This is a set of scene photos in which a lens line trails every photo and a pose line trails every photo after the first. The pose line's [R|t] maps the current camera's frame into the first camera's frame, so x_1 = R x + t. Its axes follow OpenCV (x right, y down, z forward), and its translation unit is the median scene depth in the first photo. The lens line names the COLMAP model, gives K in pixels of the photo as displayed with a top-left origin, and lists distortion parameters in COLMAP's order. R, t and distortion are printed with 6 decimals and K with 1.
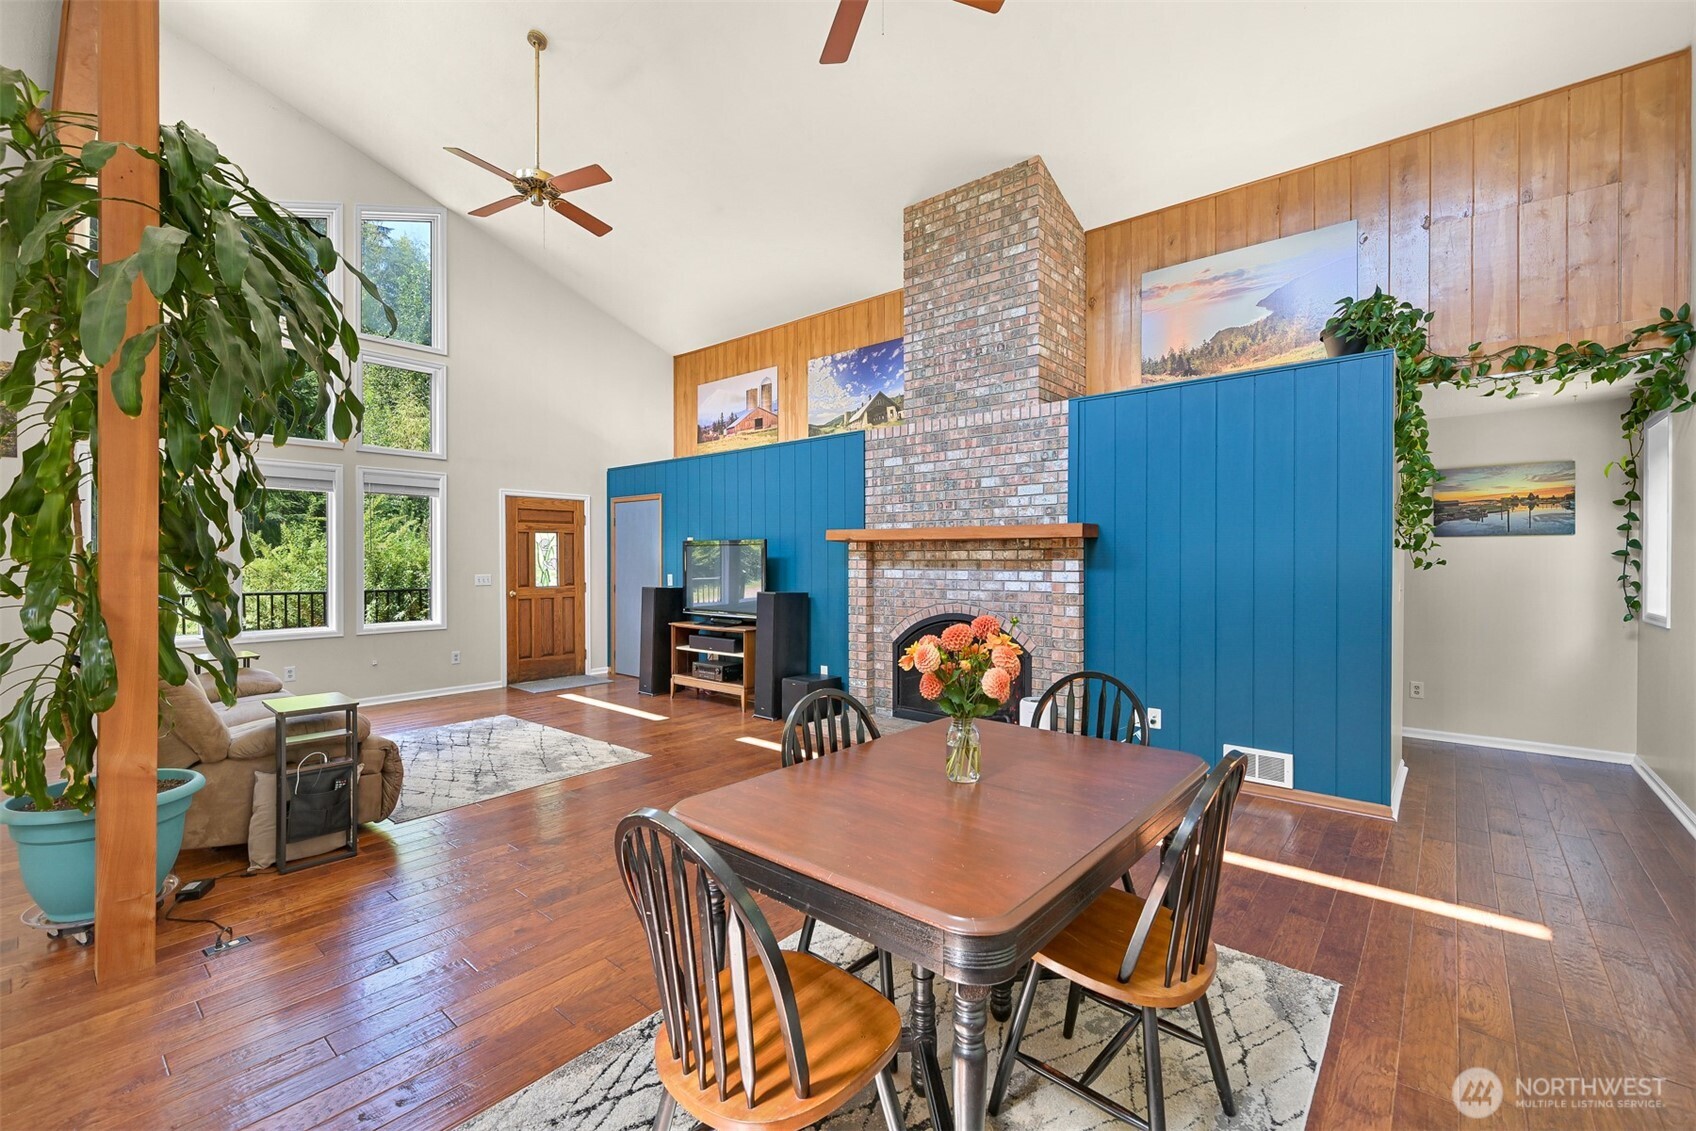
lens RADIAL K [[715.0, 0, 841.8], [0, 715.0, 565.1], [0, 0, 1]] dist [-0.001367, -0.000081]
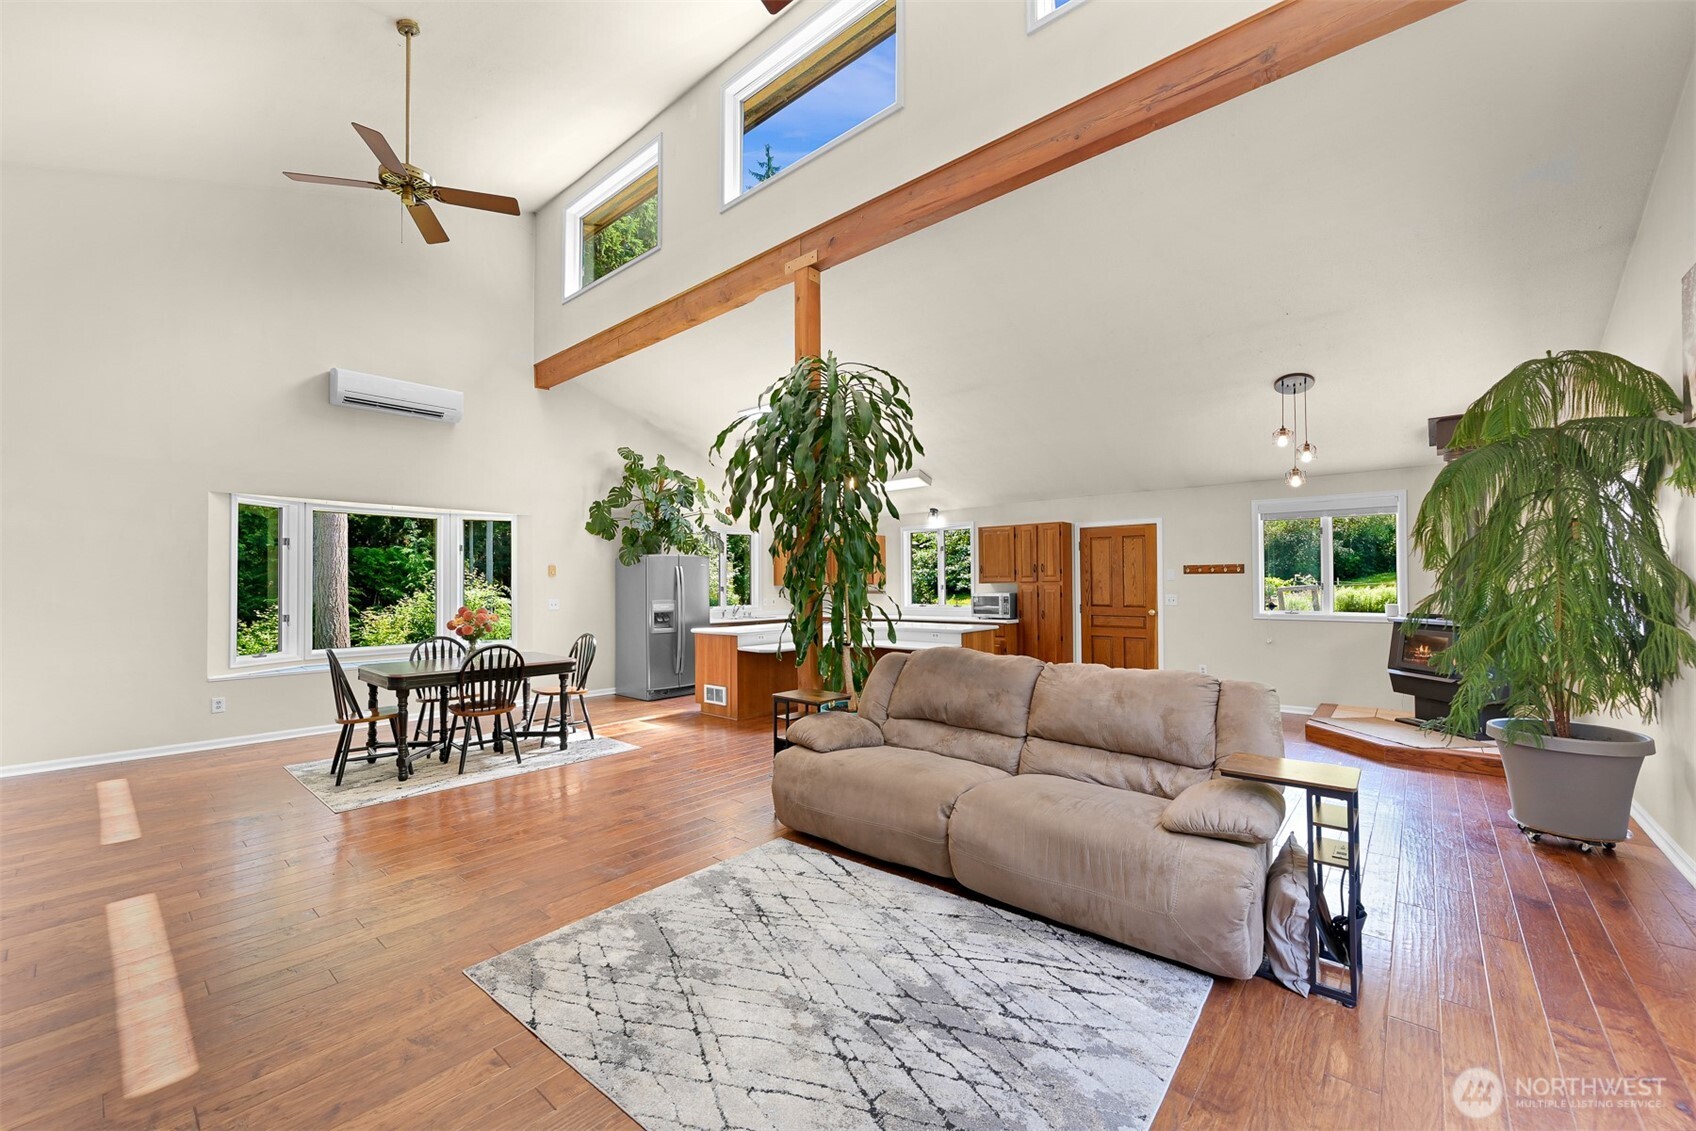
lens RADIAL K [[674.8, 0, 849.9], [0, 674.8, 571.8], [0, 0, 1]] dist [-0.000278, -0.000481]
pose [[-0.999908, 0.009343, 0.009783, -0.371800], [0.009277, 0.999934, -0.006784, -0.009726], [-0.009846, -0.006693, -0.999929, 1.001326]]
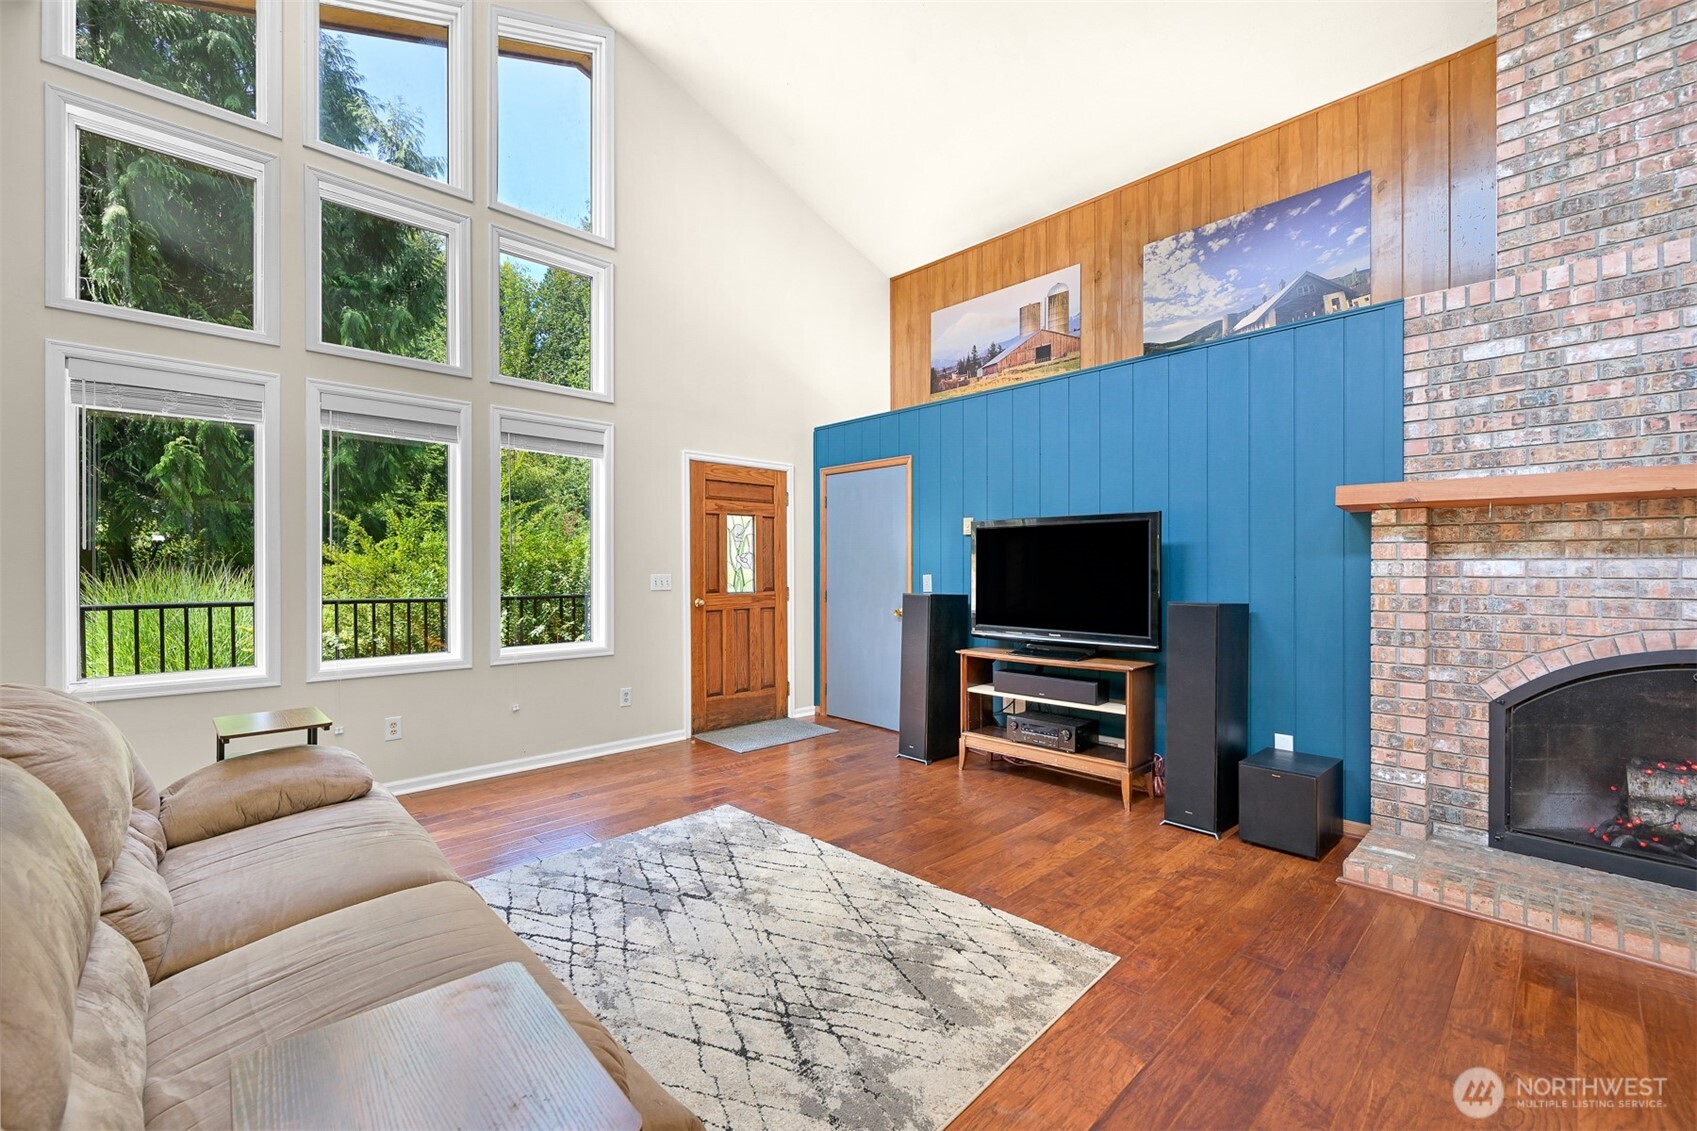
lens RADIAL K [[715.4, 0, 856.3], [0, 715.4, 572.3], [0, 0, 1]] dist [-0.001367, -0.000081]
pose [[0.995541, 0.000093, -0.094329, -0.264045], [-0.000270, 0.999998, -0.001856, 0.012906], [0.094329, 0.001873, 0.995539, 0.353943]]
